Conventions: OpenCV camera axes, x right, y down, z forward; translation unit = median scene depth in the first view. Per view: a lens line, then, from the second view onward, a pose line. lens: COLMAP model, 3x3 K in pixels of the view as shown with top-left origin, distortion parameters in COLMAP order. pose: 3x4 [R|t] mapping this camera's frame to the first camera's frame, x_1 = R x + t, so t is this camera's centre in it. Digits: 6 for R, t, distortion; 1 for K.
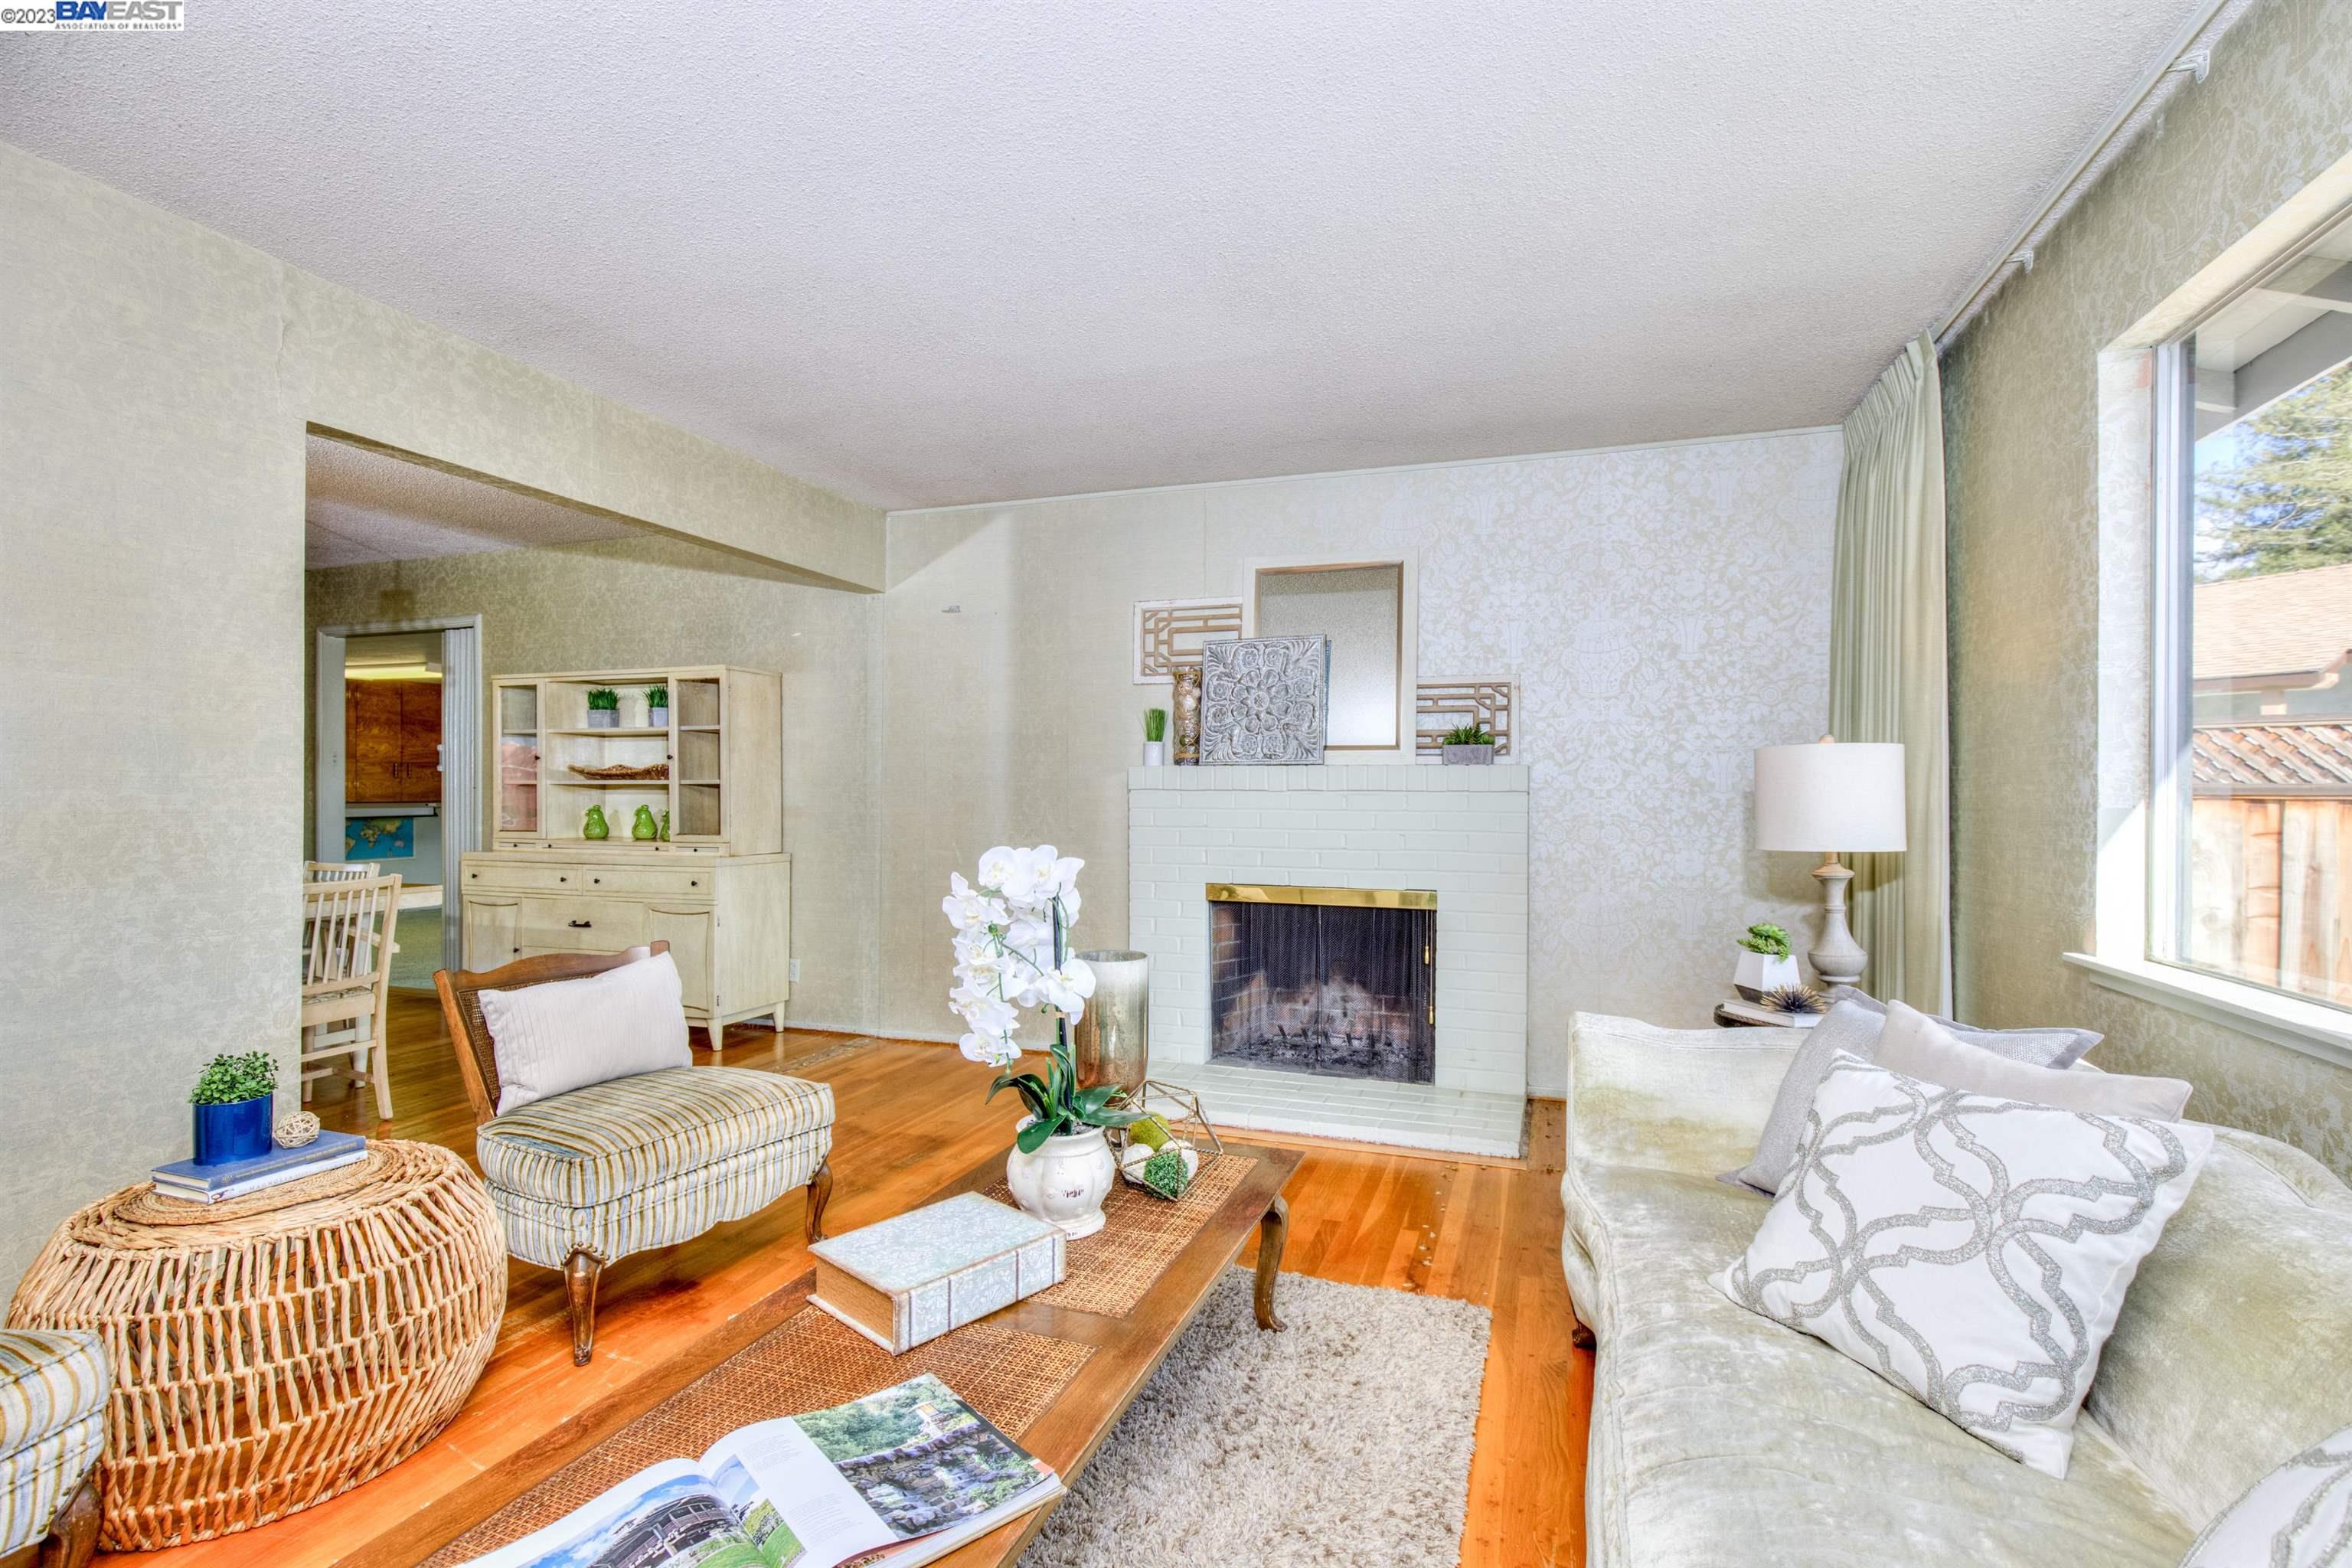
lens RADIAL K [[1070.4, 0, 1178.0], [0, 1070.4, 792.7], [0, 0, 1]] dist [0.001147, -0.001405]
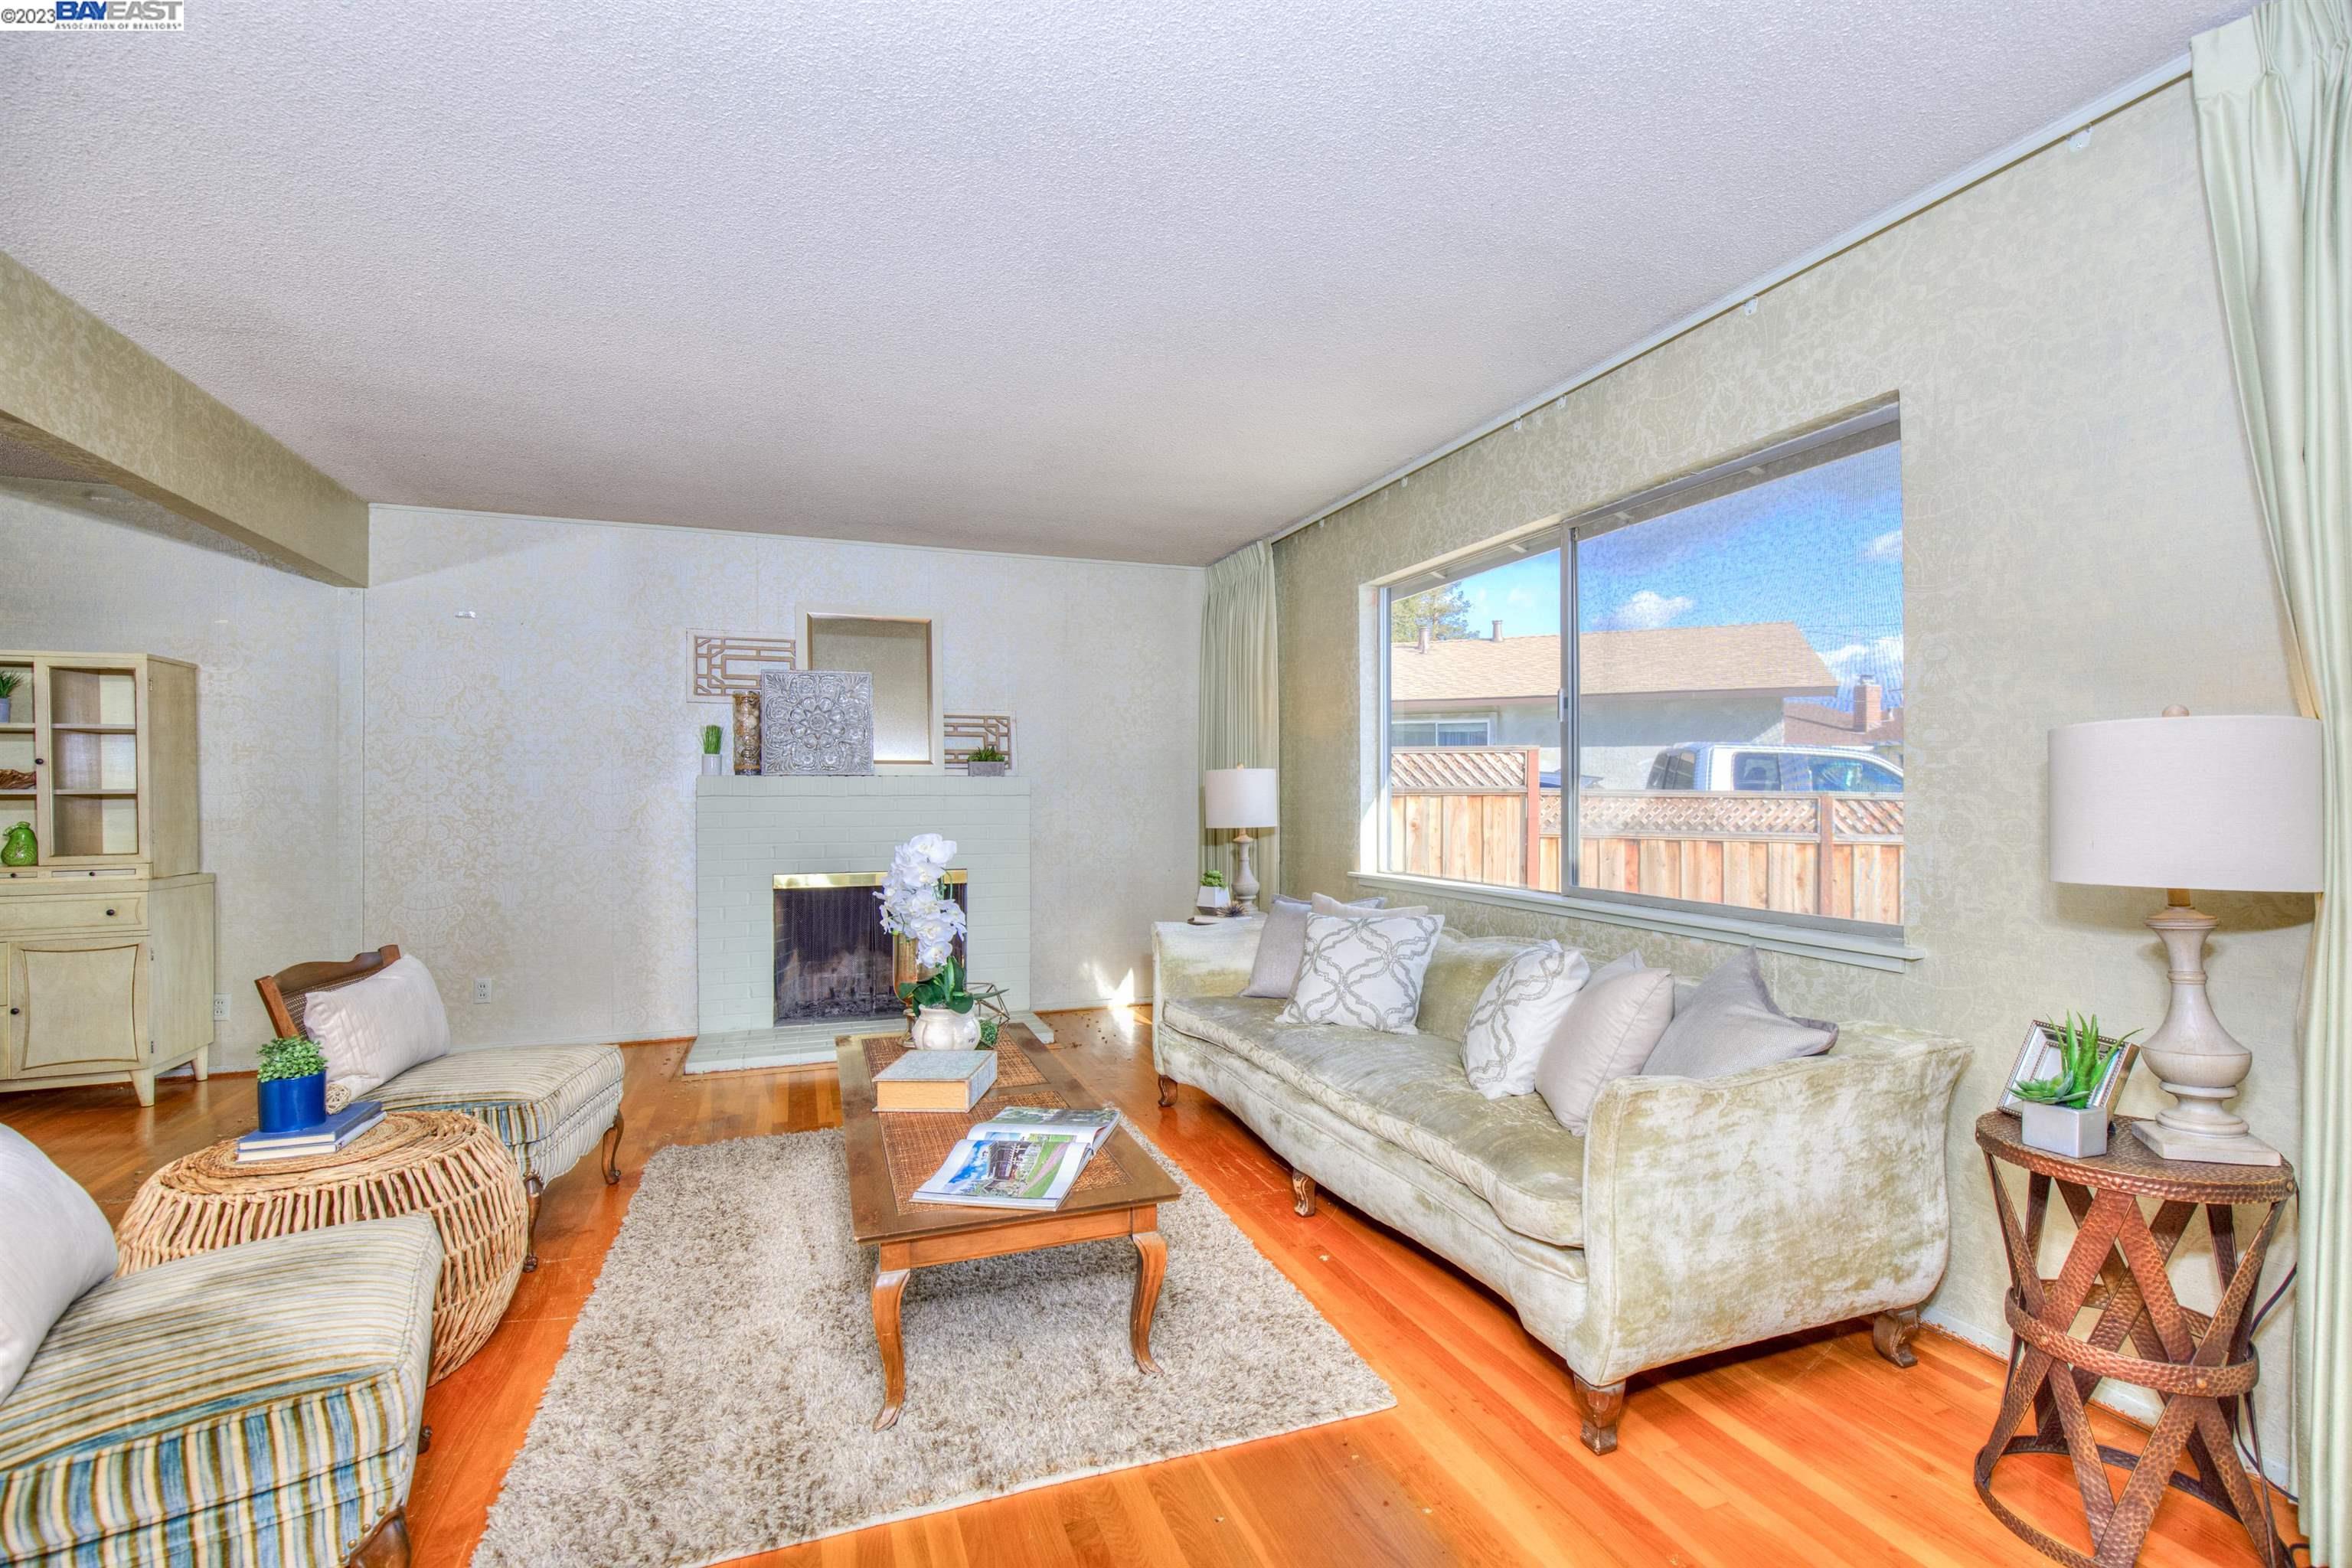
lens RADIAL K [[1070.4, 0, 1184.0], [0, 1070.4, 790.5], [0, 0, 1]] dist [0.001147, -0.001405]
pose [[0.778660, -0.005439, 0.627422, -0.395346], [0.008051, 0.999967, -0.001324, -0.004028], [-0.627394, 0.006082, 0.778678, -0.227288]]
